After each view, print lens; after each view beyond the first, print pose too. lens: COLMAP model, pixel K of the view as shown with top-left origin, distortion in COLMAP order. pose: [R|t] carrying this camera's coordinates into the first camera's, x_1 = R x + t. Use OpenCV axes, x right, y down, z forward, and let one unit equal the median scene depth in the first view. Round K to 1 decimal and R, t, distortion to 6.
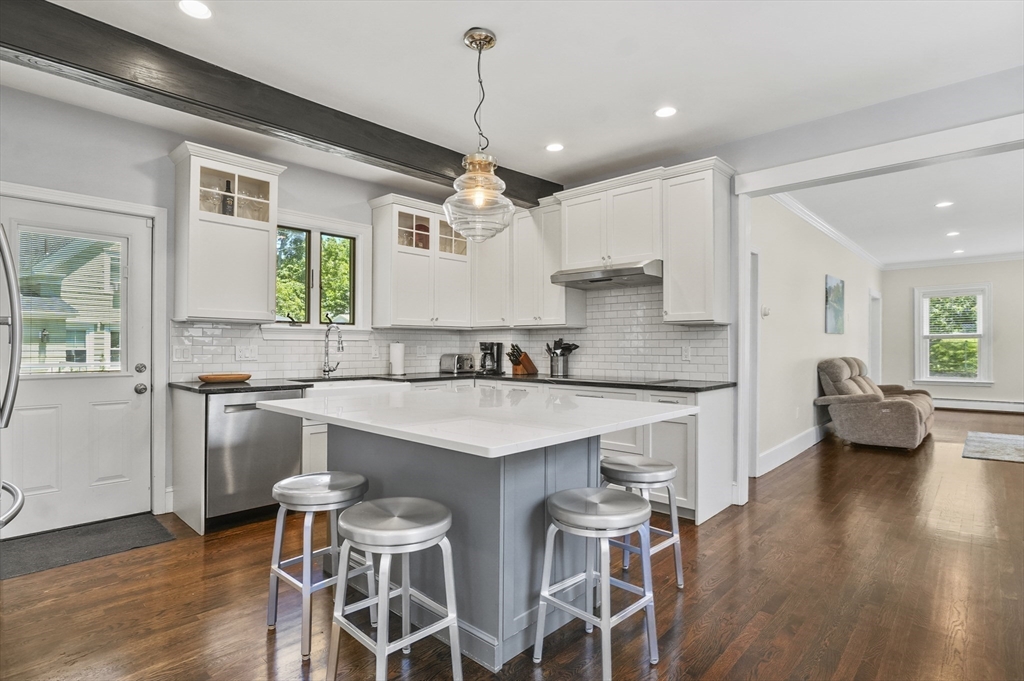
lens RADIAL K [[521.1, 0, 511.6], [0, 521.1, 338.1], [0, 0, 1]] dist [-0.024446, 0.008358]
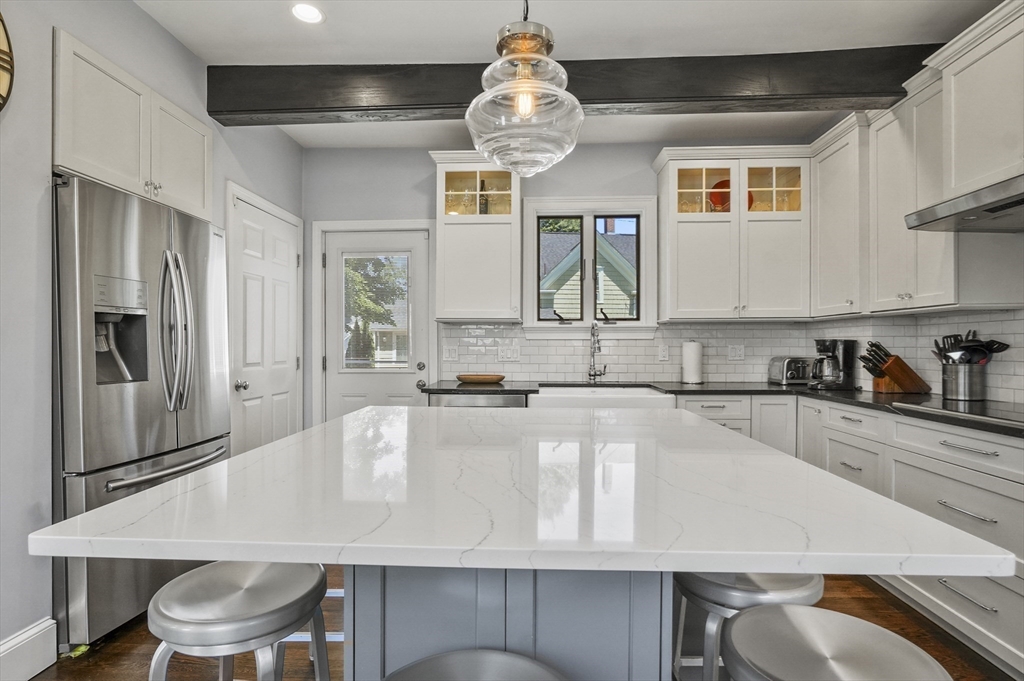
lens RADIAL K [[521.1, 0, 511.6], [0, 521.1, 338.1], [0, 0, 1]] dist [-0.024446, 0.008358]
pose [[0.646706, -0.013433, -0.762621, 0.195110], [0.014046, 0.999885, -0.005701, 0.004820], [0.762610, -0.007025, 0.646820, 0.309083]]
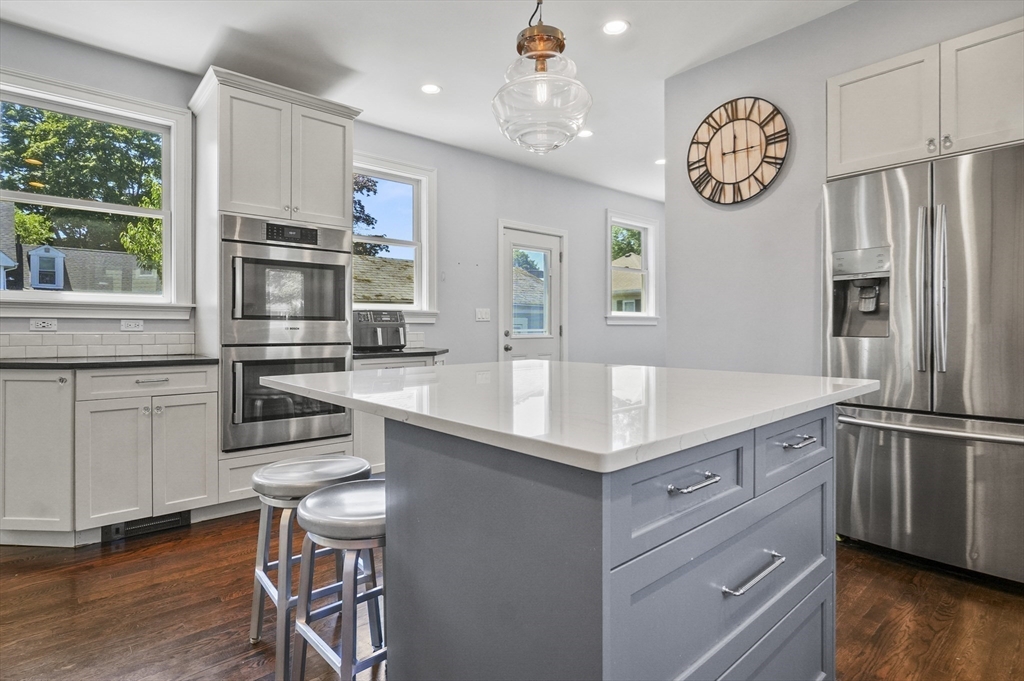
lens RADIAL K [[521.1, 0, 511.6], [0, 521.1, 338.1], [0, 0, 1]] dist [-0.024446, 0.008358]
pose [[-0.995149, -0.005038, 0.098248, -0.046339], [-0.004396, 0.999968, 0.006750, 0.035979], [-0.098279, 0.006285, -0.995139, 0.892003]]
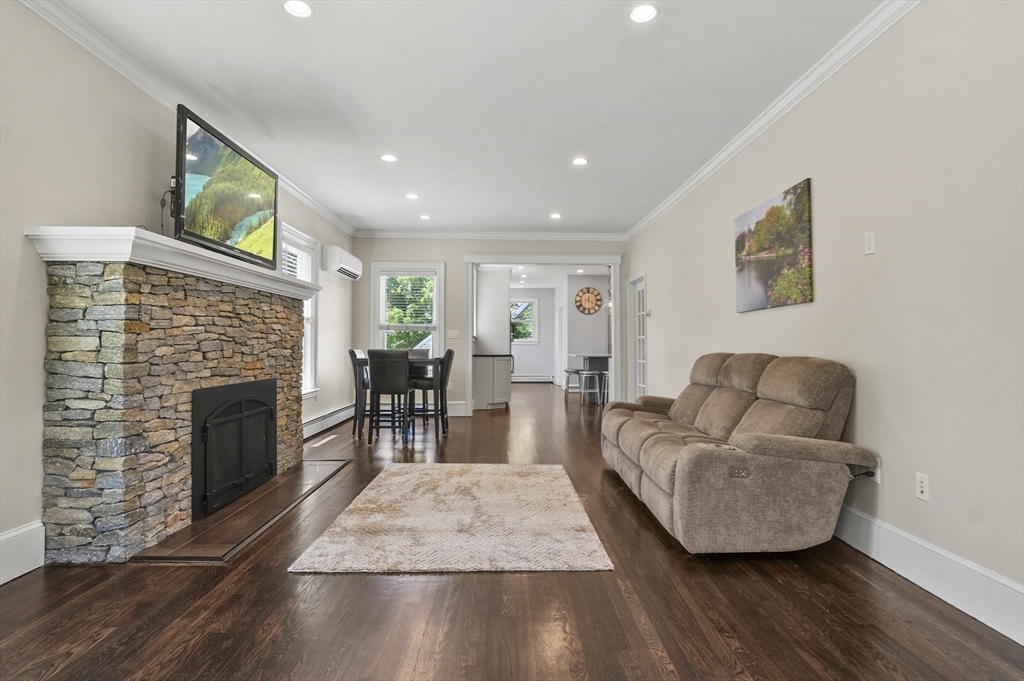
lens RADIAL K [[521.1, 0, 511.6], [0, 521.1, 338.1], [0, 0, 1]] dist [-0.024446, 0.008358]
pose [[-0.720590, -0.014723, -0.693205, 1.750070], [0.002370, 0.999716, -0.023697, 0.049718], [0.693357, -0.018719, -0.720351, 1.781386]]
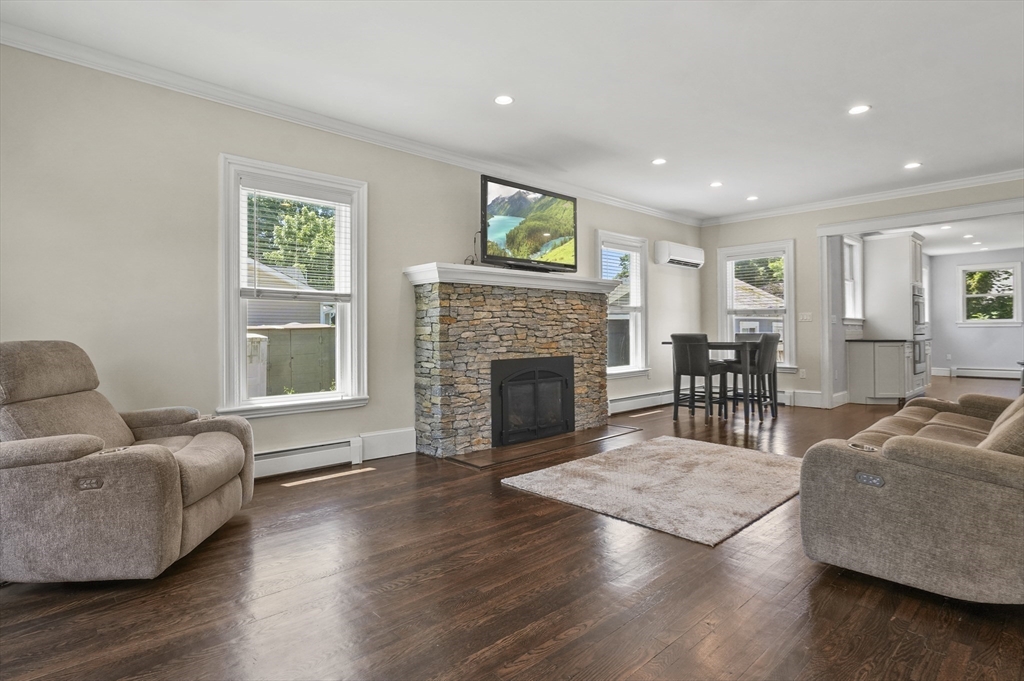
lens RADIAL K [[522.6, 0, 509.9], [0, 522.6, 328.8], [0, 0, 1]] dist [-0.032076, 0.013870]
pose [[-0.996783, 0.003885, 0.080052, 1.475260], [0.002548, 0.999856, -0.016787, 0.055059], [-0.080106, -0.016529, -0.996649, 2.024236]]
